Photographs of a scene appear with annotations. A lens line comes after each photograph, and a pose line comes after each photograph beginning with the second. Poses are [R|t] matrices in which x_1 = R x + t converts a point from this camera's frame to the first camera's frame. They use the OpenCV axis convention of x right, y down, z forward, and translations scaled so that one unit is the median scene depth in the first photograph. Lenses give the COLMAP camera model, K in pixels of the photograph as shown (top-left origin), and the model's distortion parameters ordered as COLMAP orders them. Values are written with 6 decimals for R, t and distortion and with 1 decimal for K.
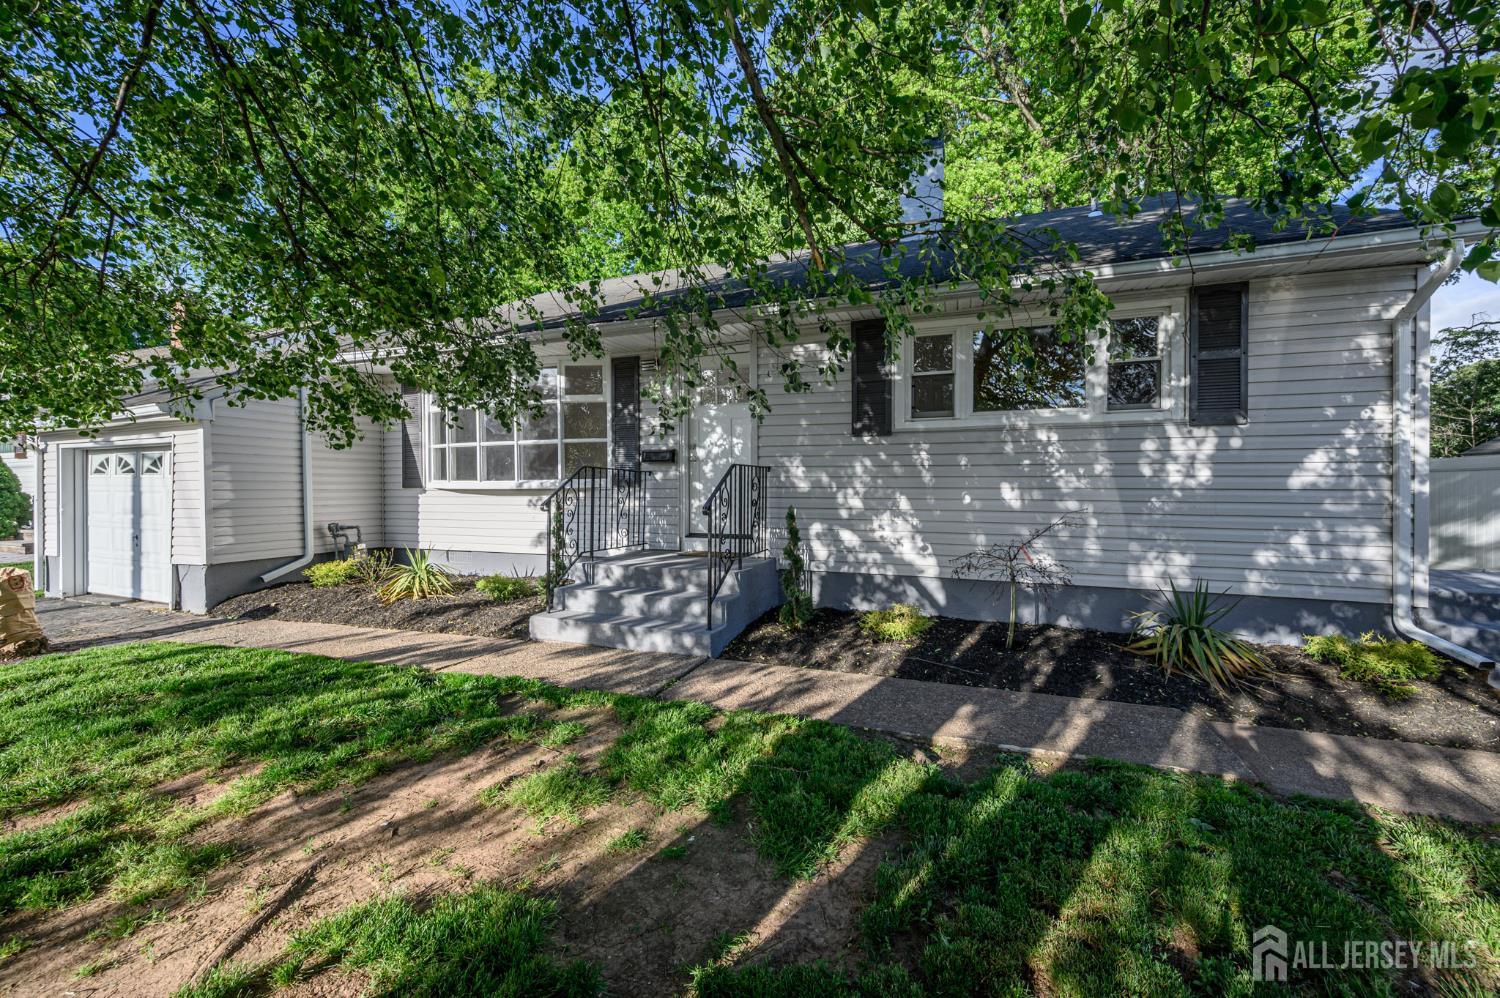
lens RADIAL K [[589.8, 0, 749.4], [0, 589.8, 494.7], [0, 0, 1]] dist [-0.000575, -0.000094]
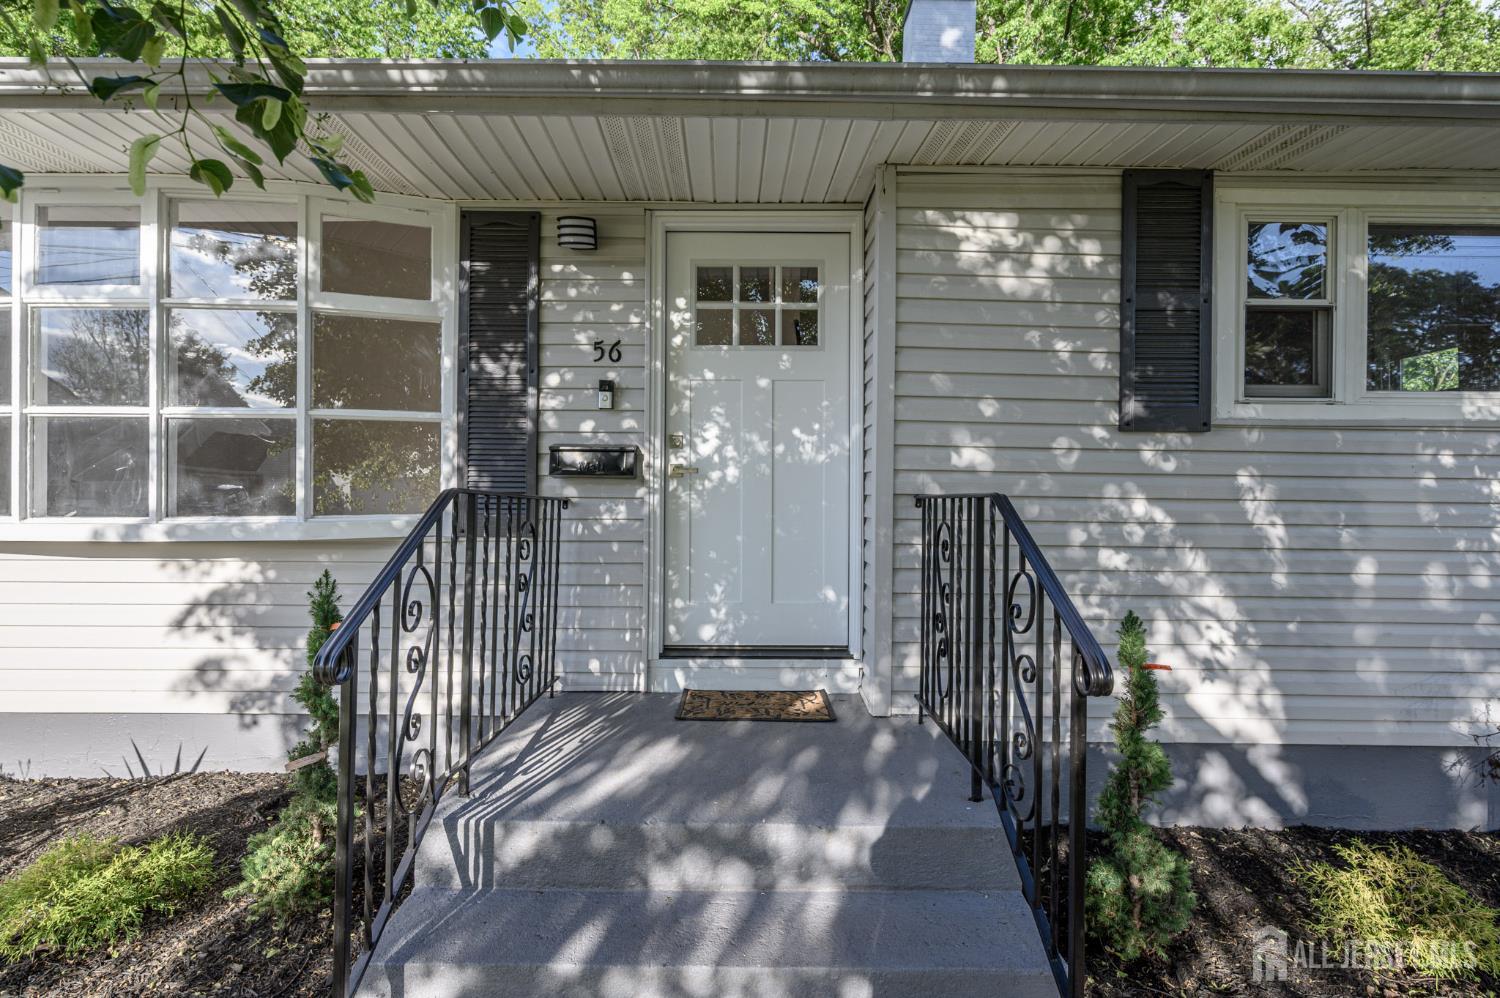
lens RADIAL K [[734.9, 0, 750.0], [0, 734.9, 499.0], [0, 0, 1]] dist [0.013237, -0.000094]
pose [[0.938659, 0.006370, 0.344787, -0.230927], [-0.005401, 0.999978, -0.003771, -0.039635], [-0.344804, 0.001678, 0.938673, 0.496070]]
